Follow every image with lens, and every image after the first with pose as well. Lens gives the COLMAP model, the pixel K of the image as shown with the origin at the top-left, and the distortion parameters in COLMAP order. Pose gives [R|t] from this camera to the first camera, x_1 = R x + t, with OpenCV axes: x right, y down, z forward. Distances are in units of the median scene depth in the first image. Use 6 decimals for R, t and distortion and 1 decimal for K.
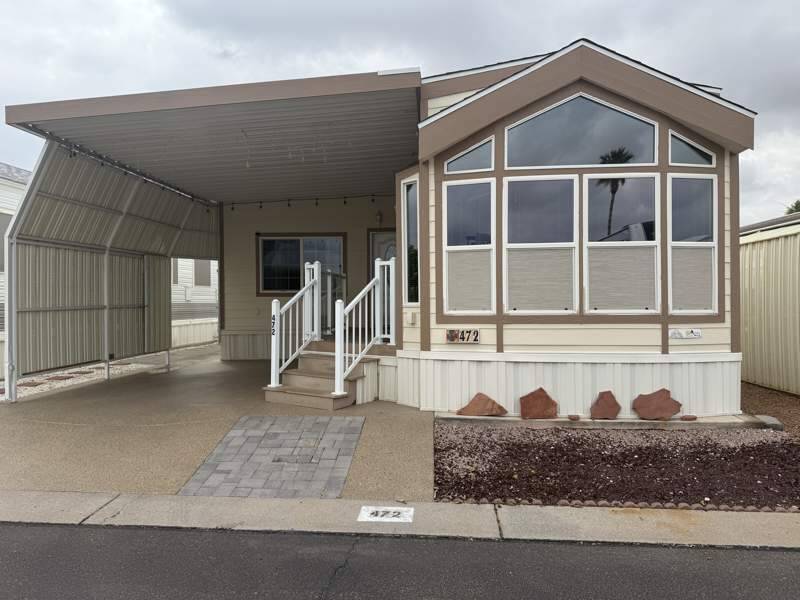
lens RADIAL K [[553.2, 0, 402.8], [0, 553.2, 299.2], [0, 0, 1]] dist [0.063983, -0.101906]
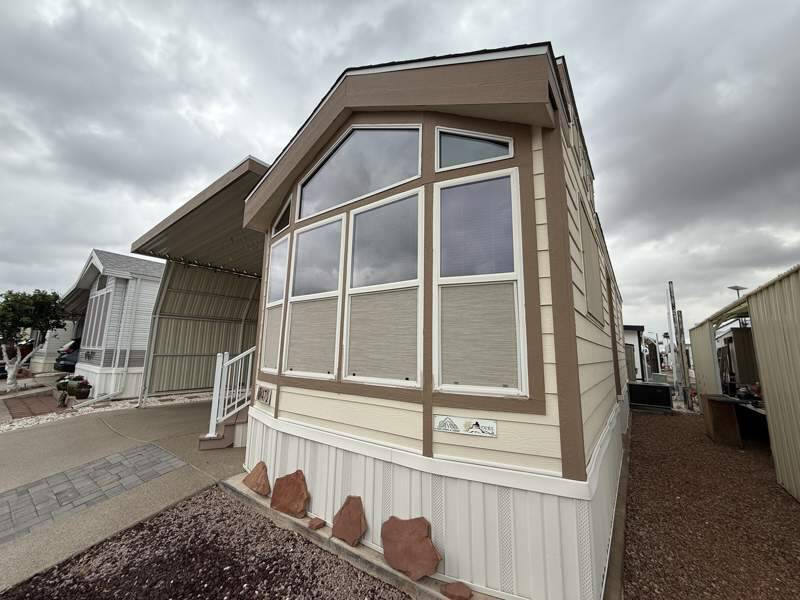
lens RADIAL K [[319.7, 0, 397.5], [0, 319.7, 299.2], [0, 0, 1]] dist [0.000461, 0.000148]
pose [[0.845196, -0.063144, -0.530714, 0.629589], [-0.025310, 0.987153, -0.157758, -0.016627], [0.533857, 0.146769, 0.832739, 0.650986]]
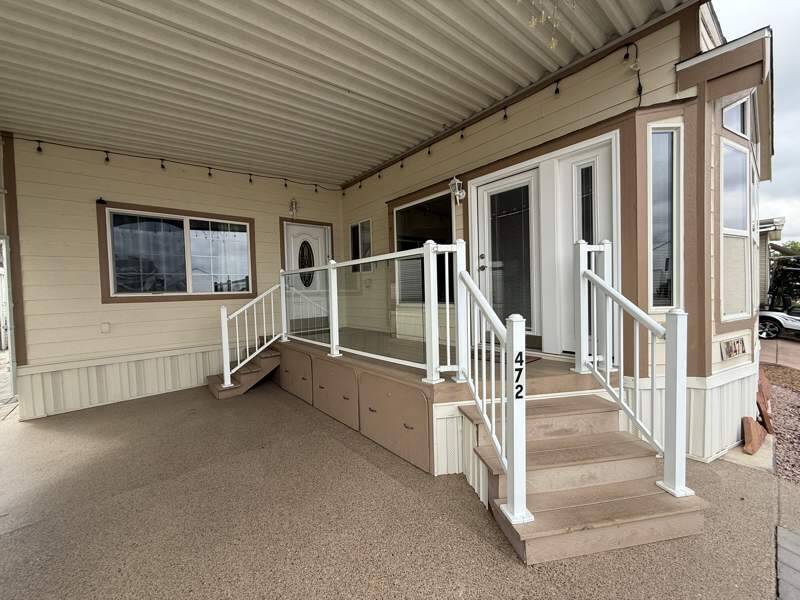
lens RADIAL K [[336.1, 0, 400.0], [0, 336.1, 300.0], [0, 0, 1]] dist [0.009252, 0.000038]
pose [[0.733788, -0.032596, 0.678596, -0.550872], [0.022174, 0.999465, 0.024031, -0.021196], [-0.679017, -0.002586, 0.734118, 0.995602]]
